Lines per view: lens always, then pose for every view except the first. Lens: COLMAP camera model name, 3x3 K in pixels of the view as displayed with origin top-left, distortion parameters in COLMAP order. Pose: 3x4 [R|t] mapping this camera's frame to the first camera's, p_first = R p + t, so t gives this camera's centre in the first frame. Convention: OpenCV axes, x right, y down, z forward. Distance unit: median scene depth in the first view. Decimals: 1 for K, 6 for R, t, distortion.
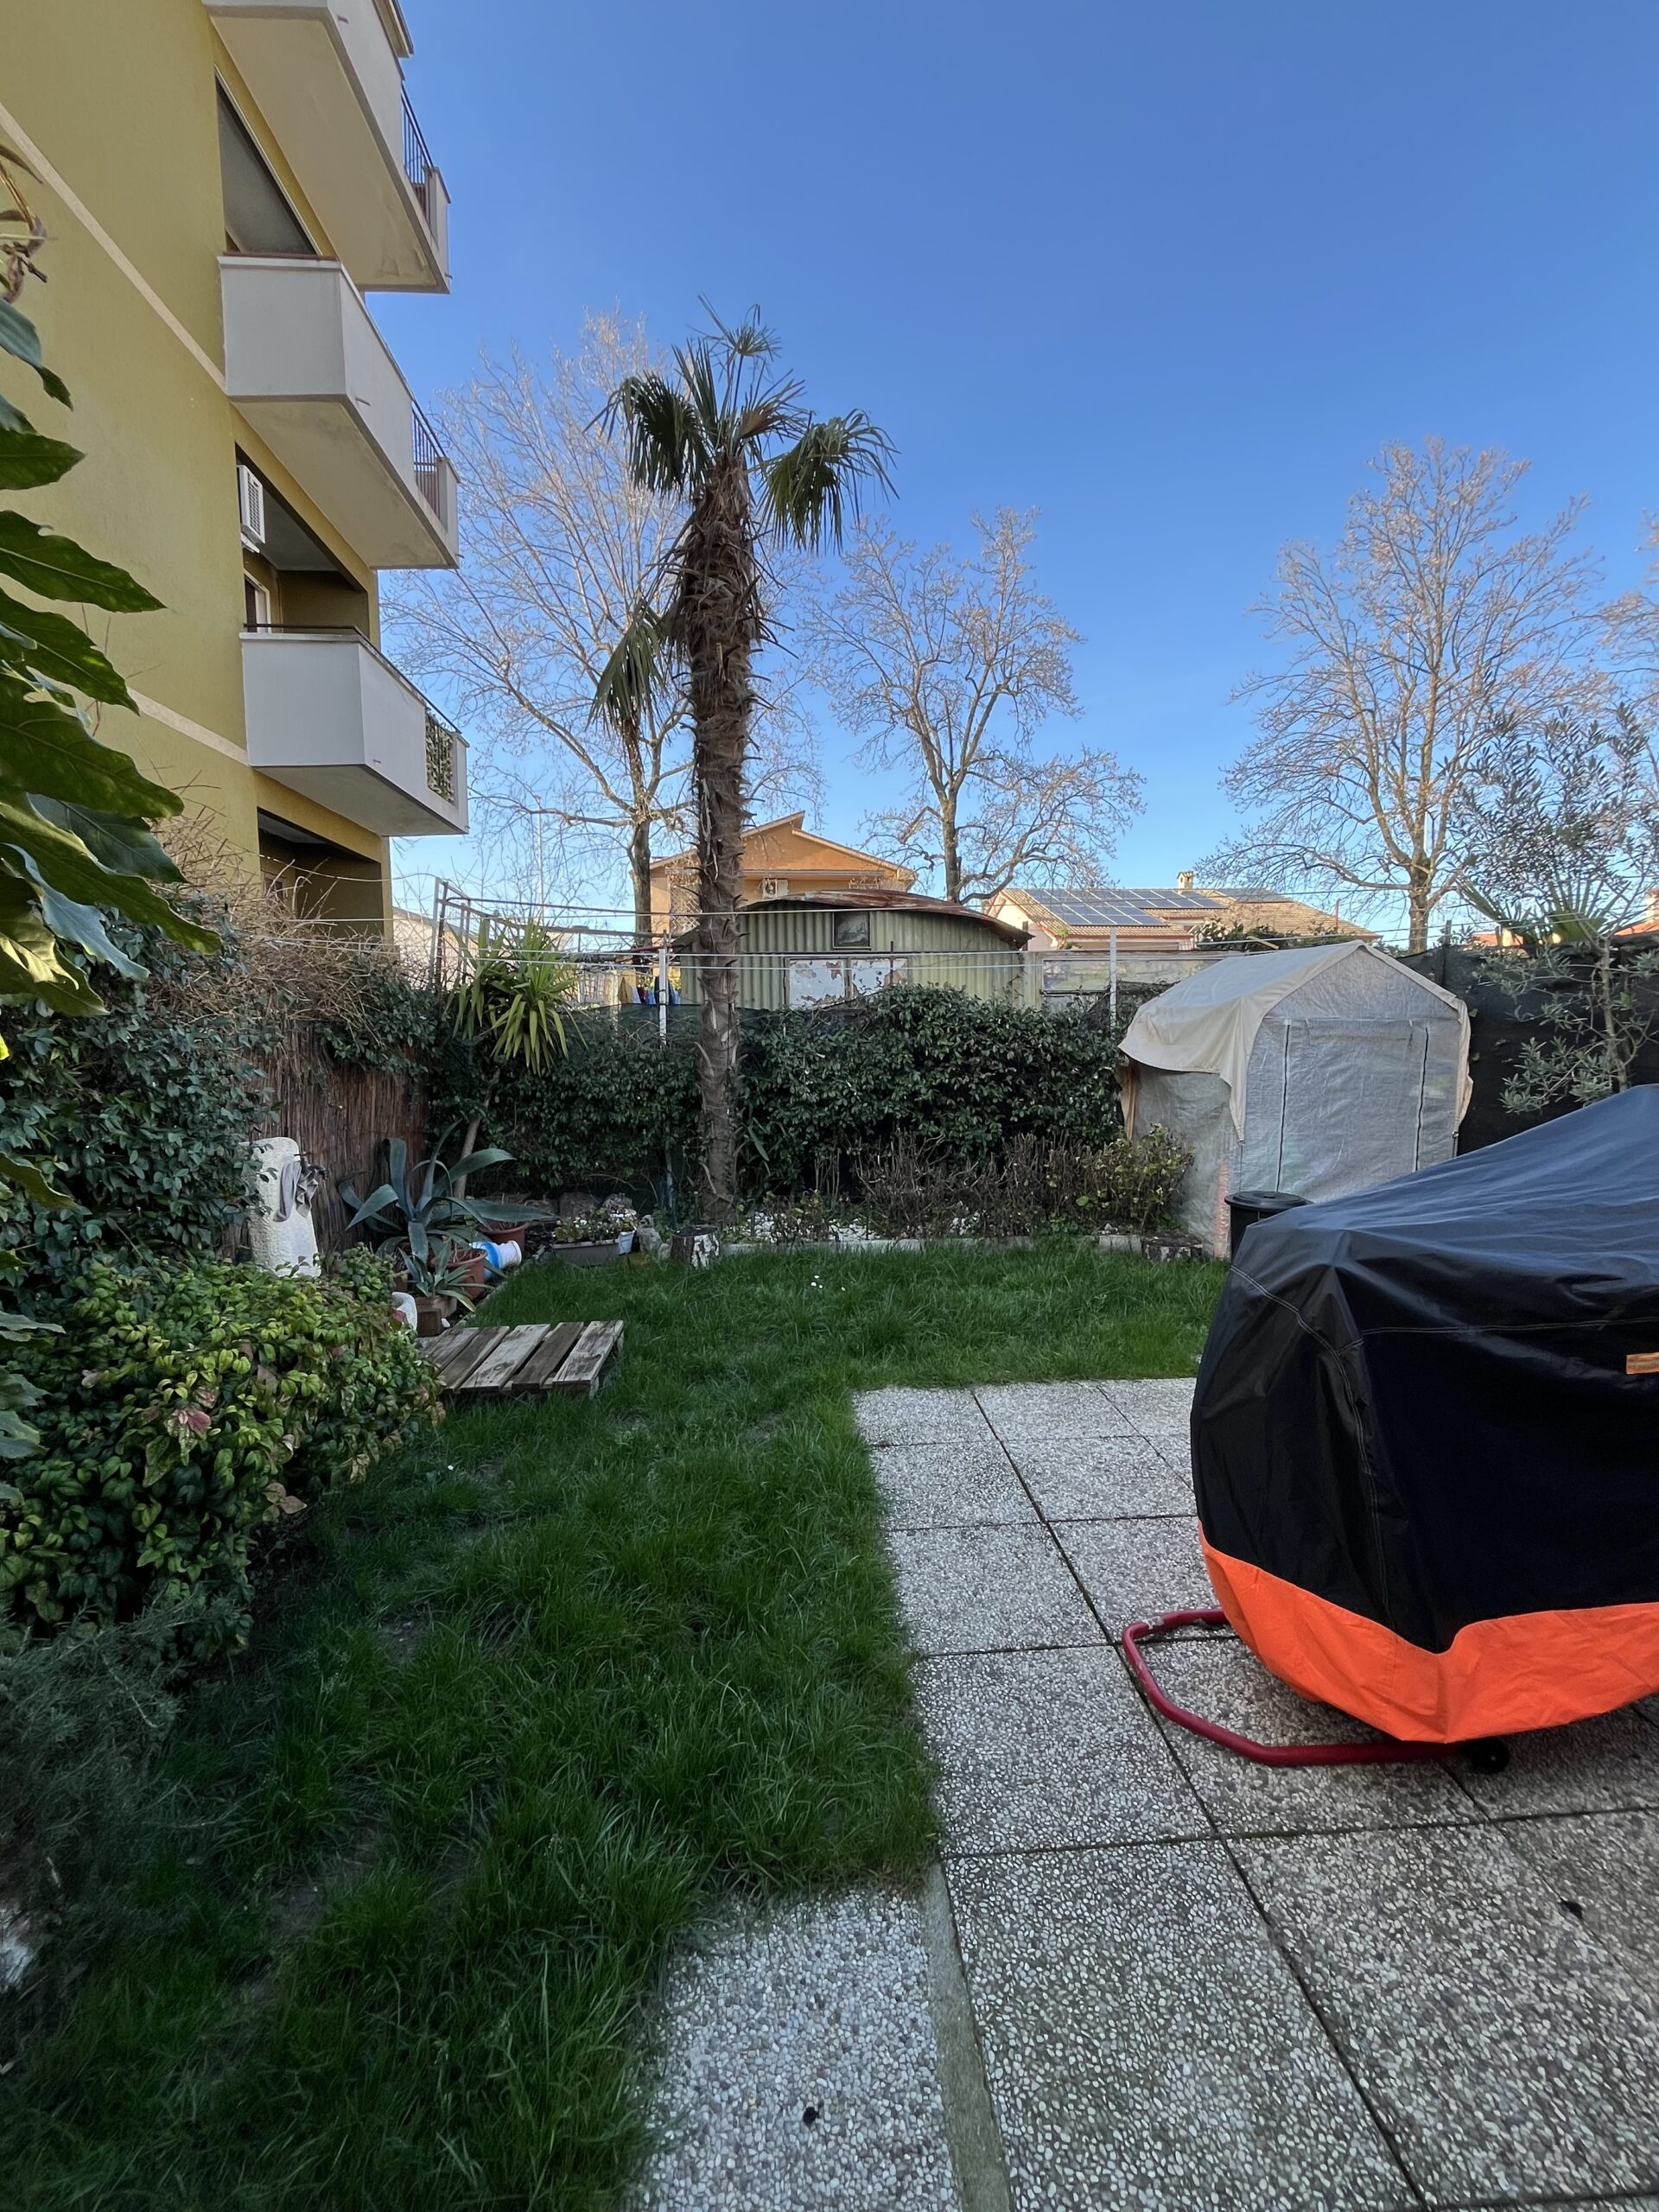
lens RADIAL K [[892.4, 0, 823.9], [0, 892.4, 1105.9], [0, 0, 1]] dist [-0.002328, 0.000091]
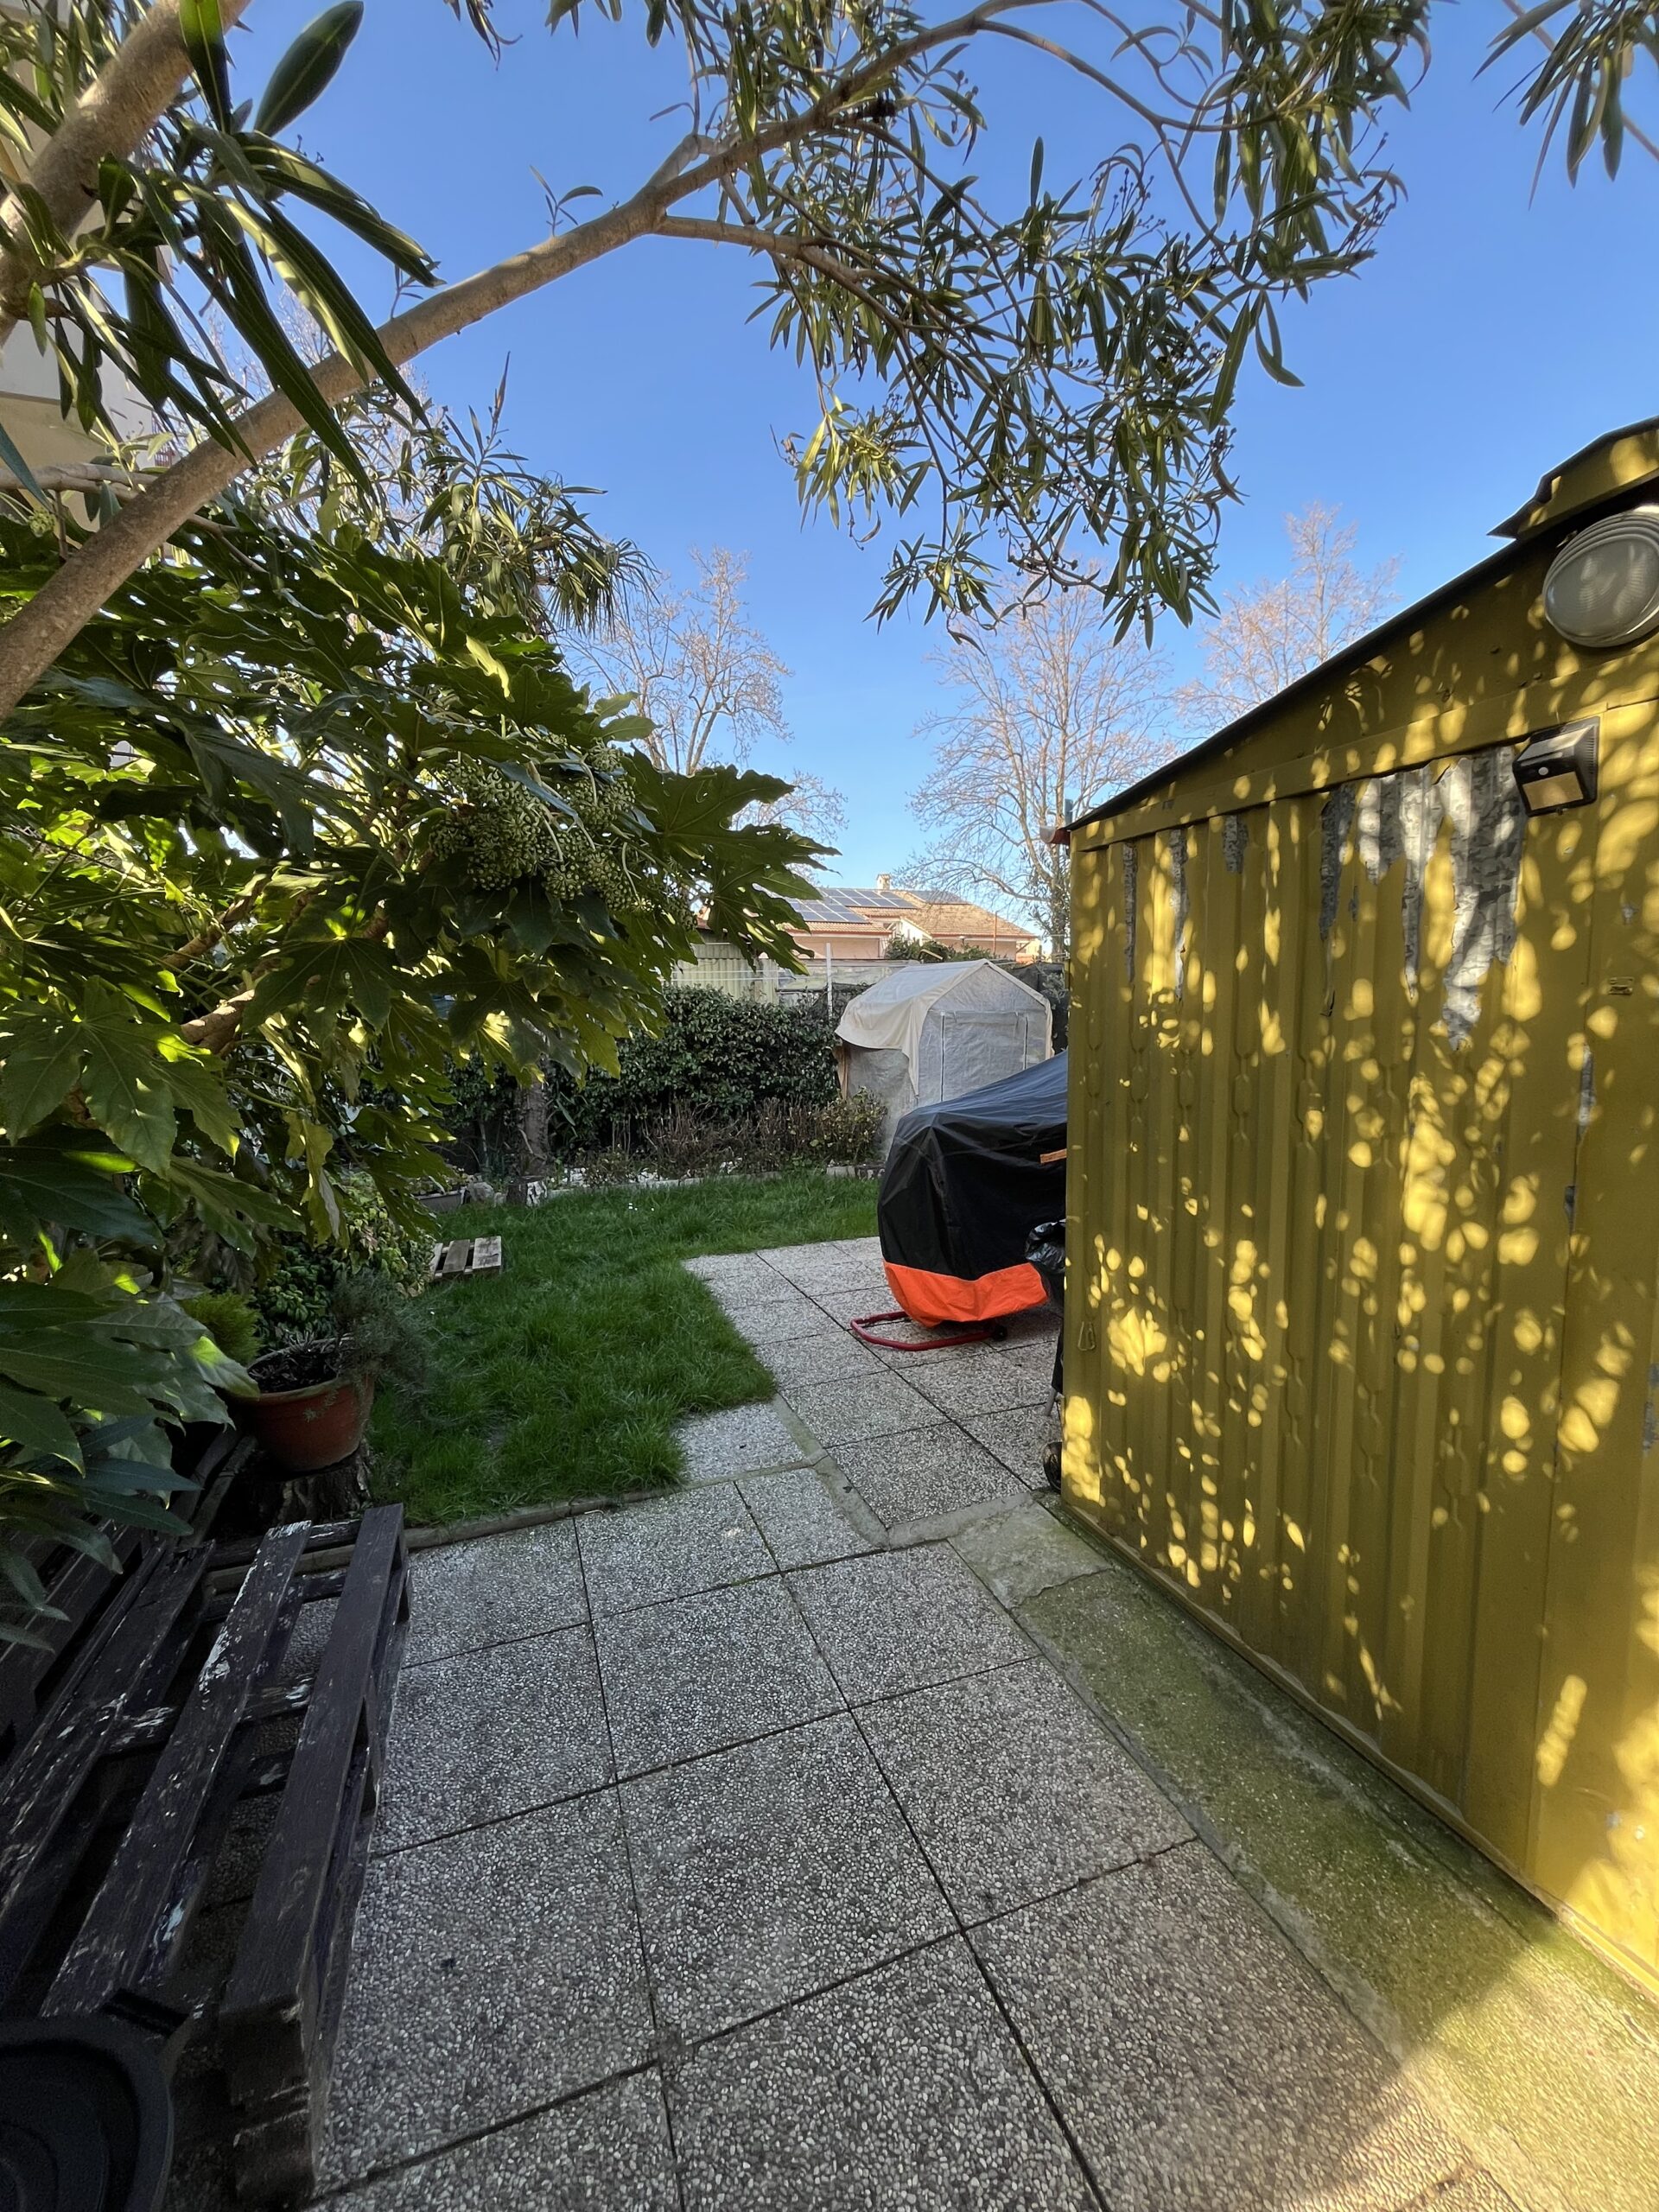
lens RADIAL K [[892.4, 0, 823.9], [0, 892.4, 1105.9], [0, 0, 1]] dist [-0.002328, 0.000091]
pose [[0.952076, -0.036719, 0.303650, -0.107829], [0.032193, 0.999284, 0.019902, 0.019830], [-0.304164, -0.009173, 0.952576, -0.306025]]
